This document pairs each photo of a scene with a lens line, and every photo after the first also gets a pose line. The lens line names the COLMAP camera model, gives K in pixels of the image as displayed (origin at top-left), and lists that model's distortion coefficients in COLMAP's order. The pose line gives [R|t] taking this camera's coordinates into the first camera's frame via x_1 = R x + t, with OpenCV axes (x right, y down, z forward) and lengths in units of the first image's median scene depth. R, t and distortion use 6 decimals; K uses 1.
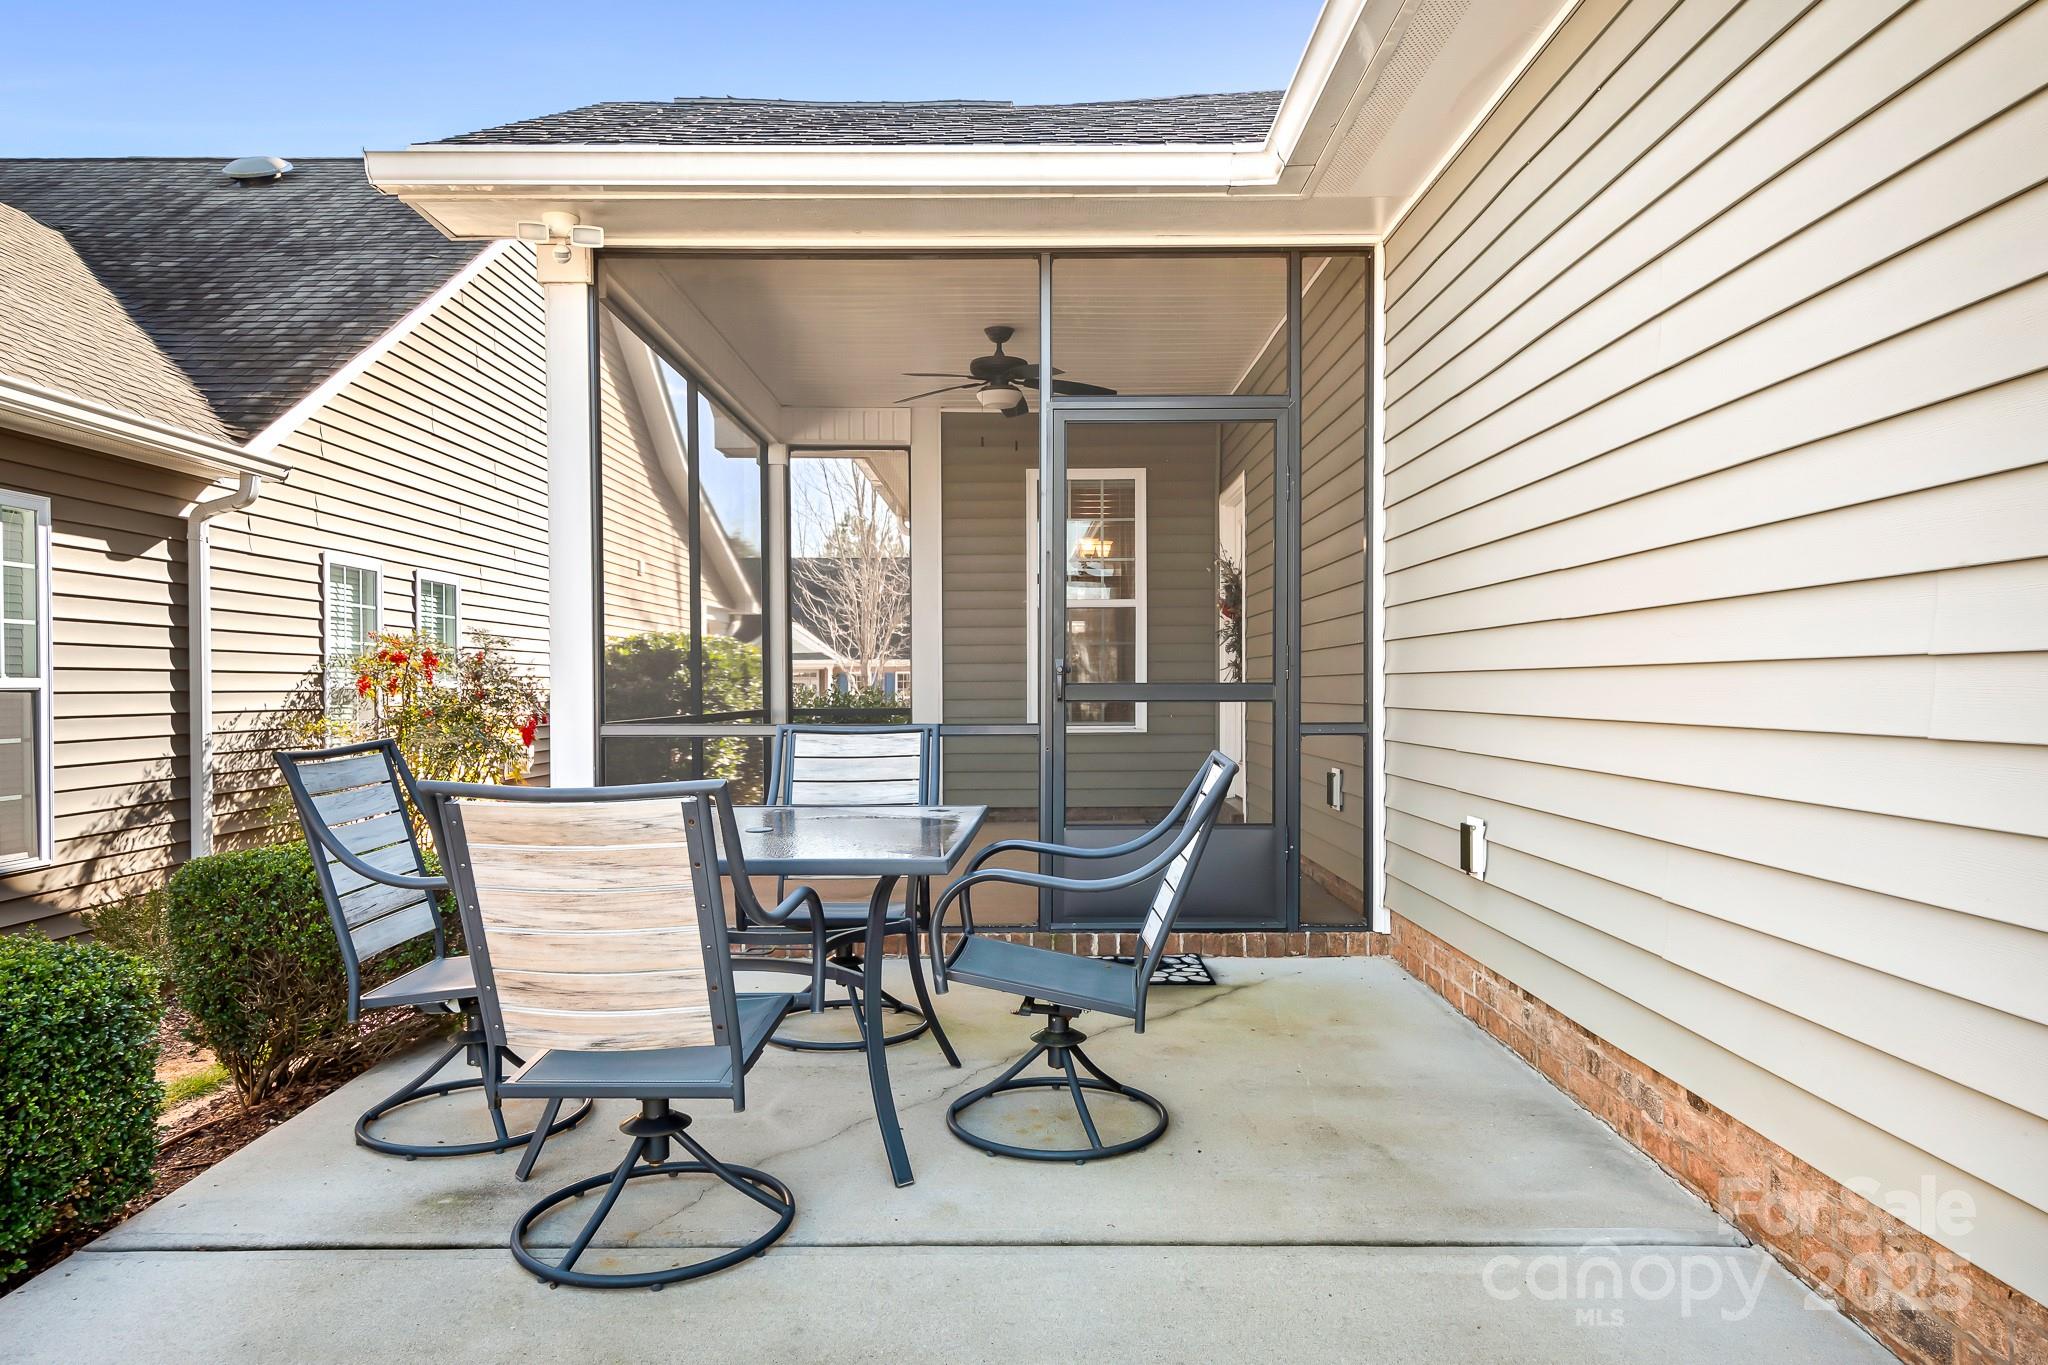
lens RADIAL K [[1302.7, 0, 1022.2], [0, 1302.7, 676.2], [0, 0, 1]] dist [0.006542, 0.003207]
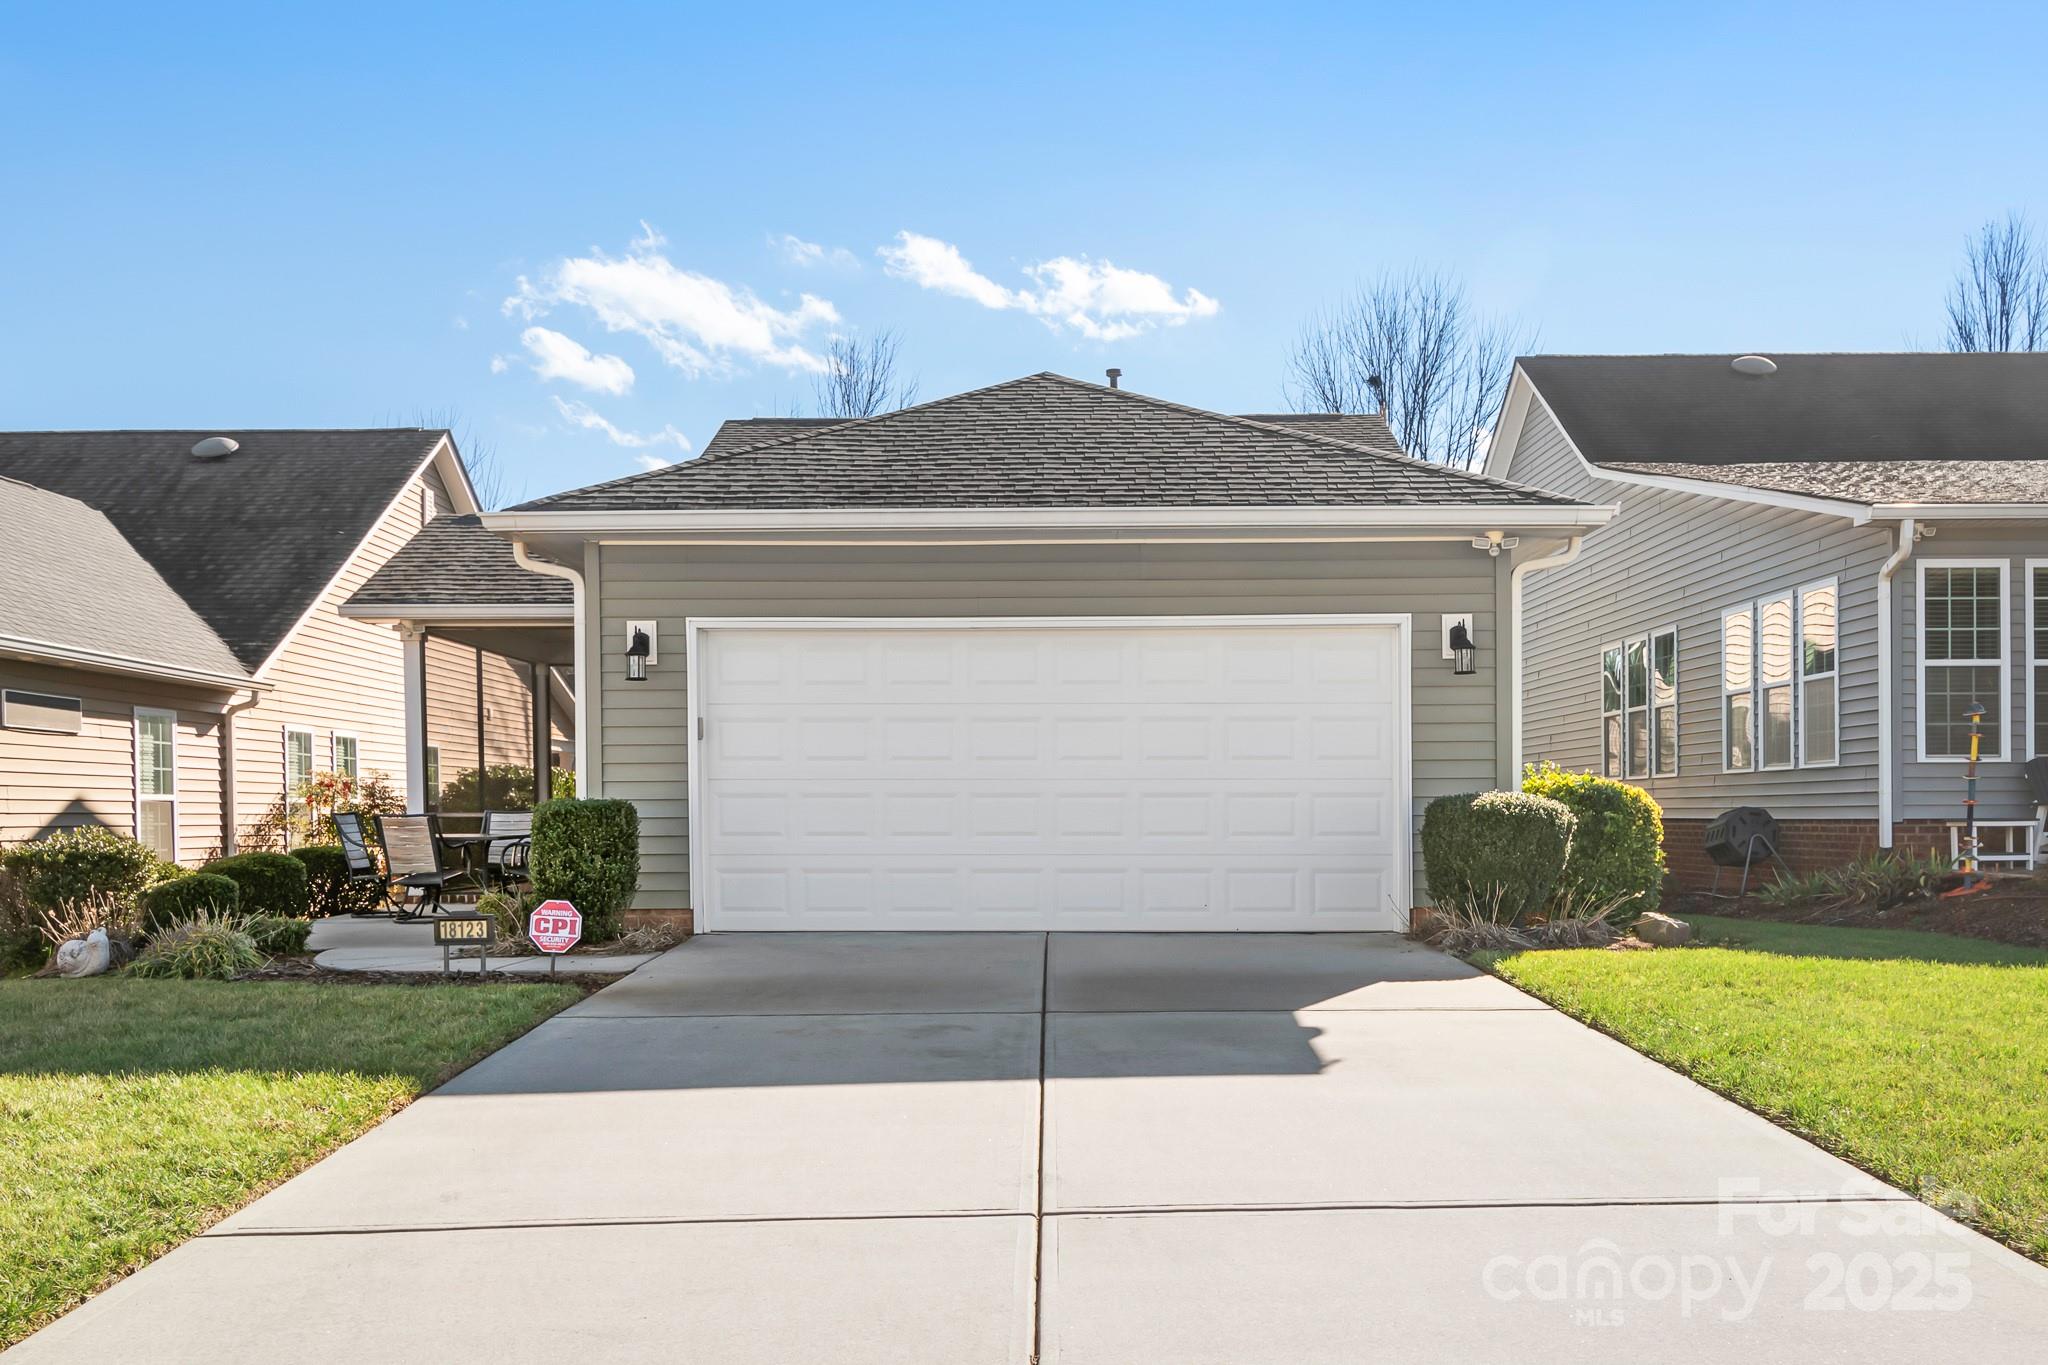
lens RADIAL K [[1694.7, 0, 1008.8], [0, 1694.7, 831.4], [0, 0, 1]] dist [0.027495, -0.002499]
pose [[0.999700, -0.000707, -0.024476, 0.502113], [0.001075, 0.999886, 0.015047, 0.014882], [0.024463, -0.015069, 0.999587, -1.288818]]
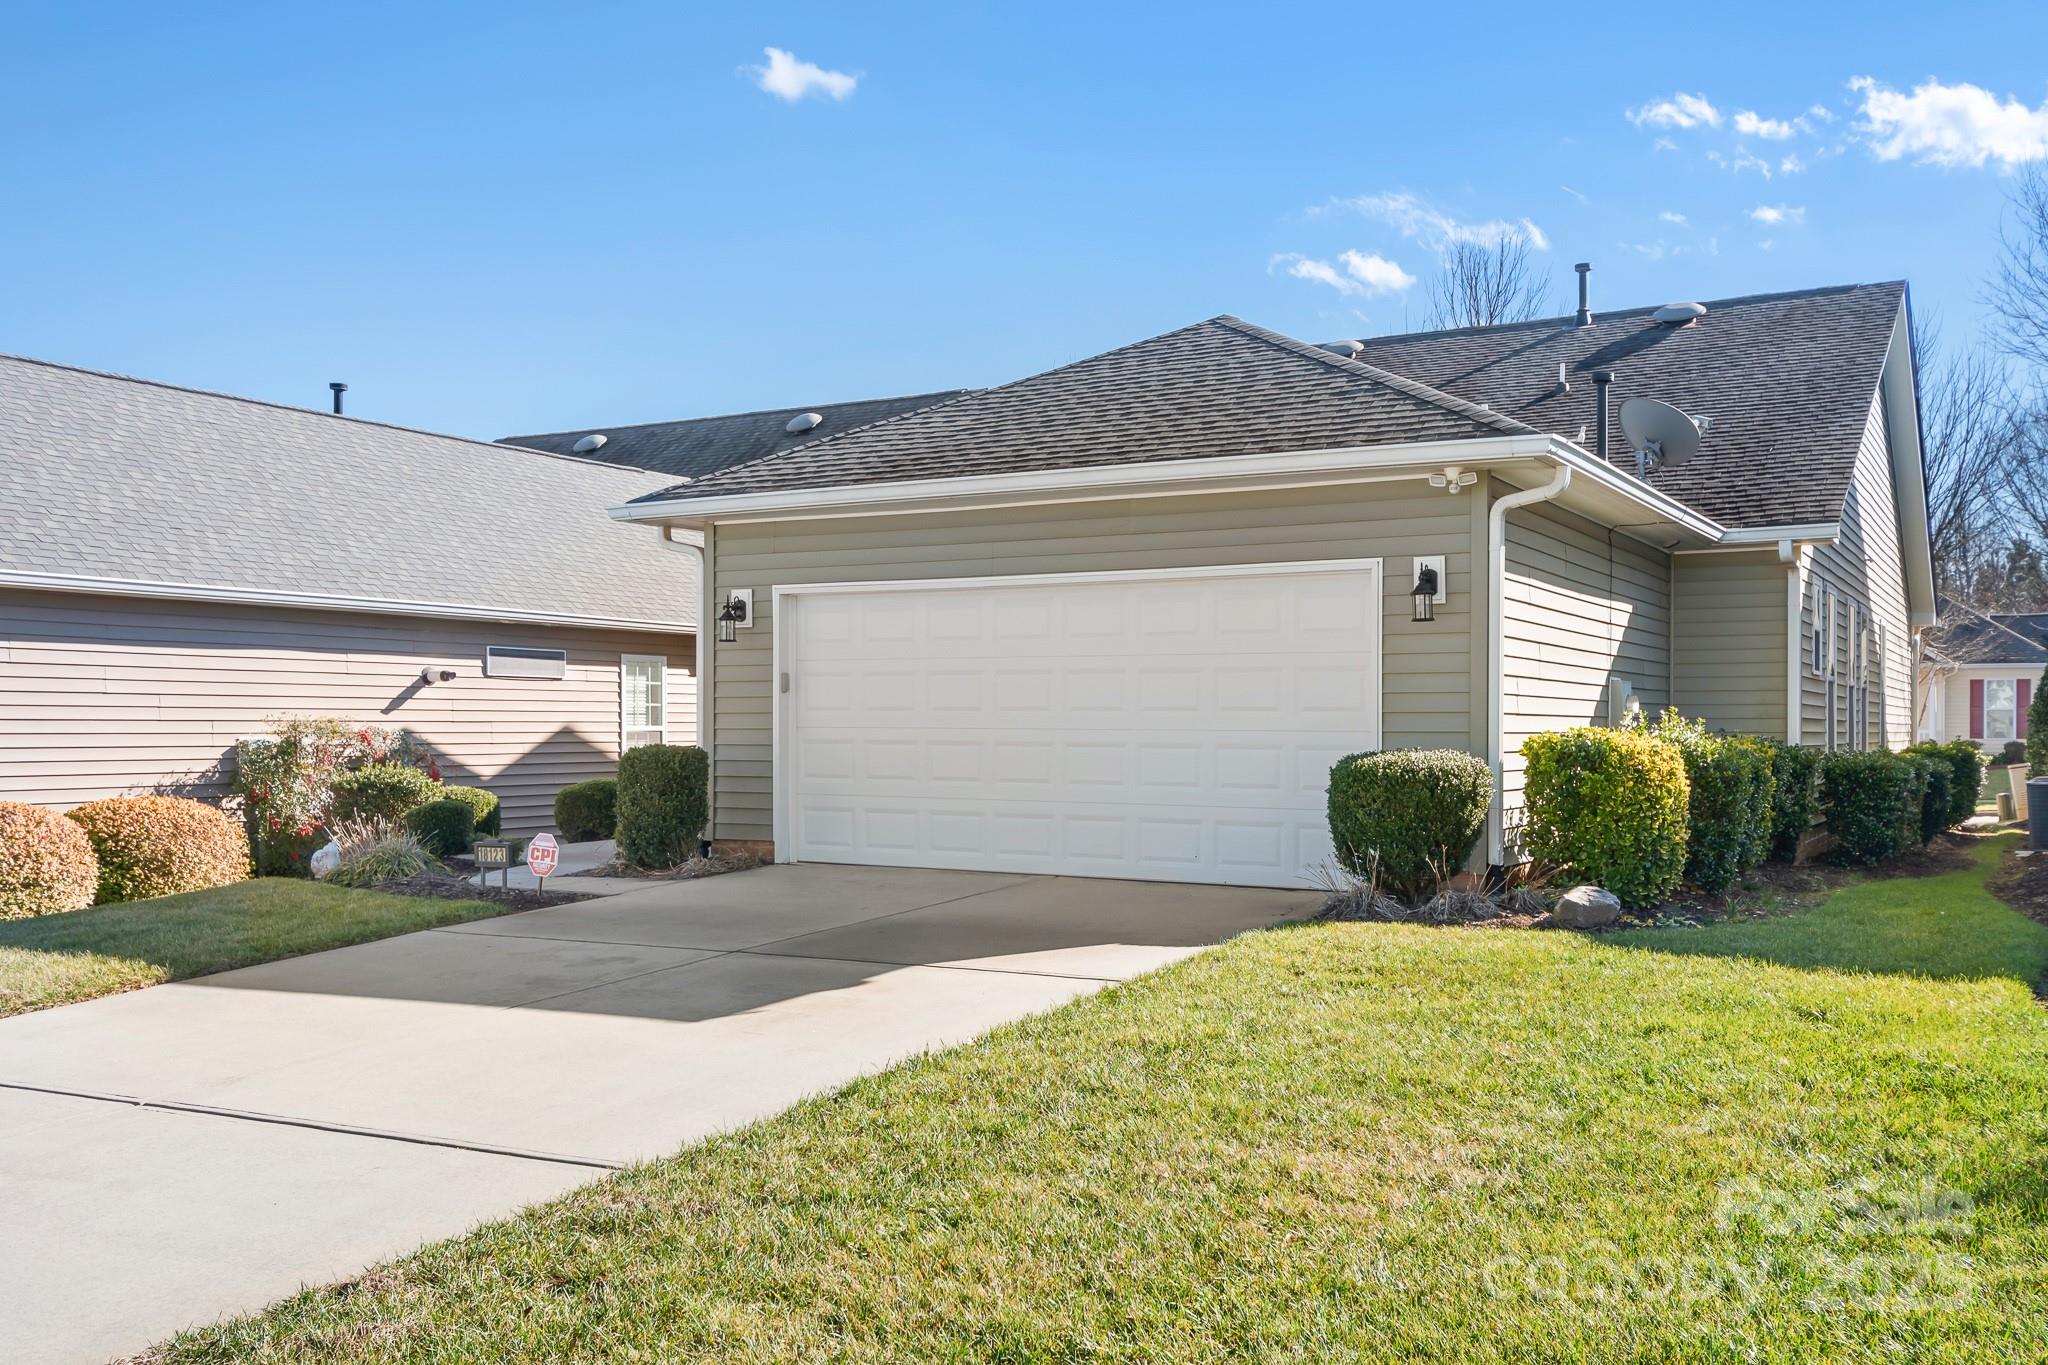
lens RADIAL K [[1764.9, 0, 1024.8], [0, 1764.9, 692.2], [0, 0, 1]] dist [0.051783, 0.004241]
pose [[0.864894, -0.004346, -0.501936, 1.188357], [-0.001983, 0.999925, -0.012074, -0.017952], [0.501950, 0.011438, 0.864821, -1.218950]]
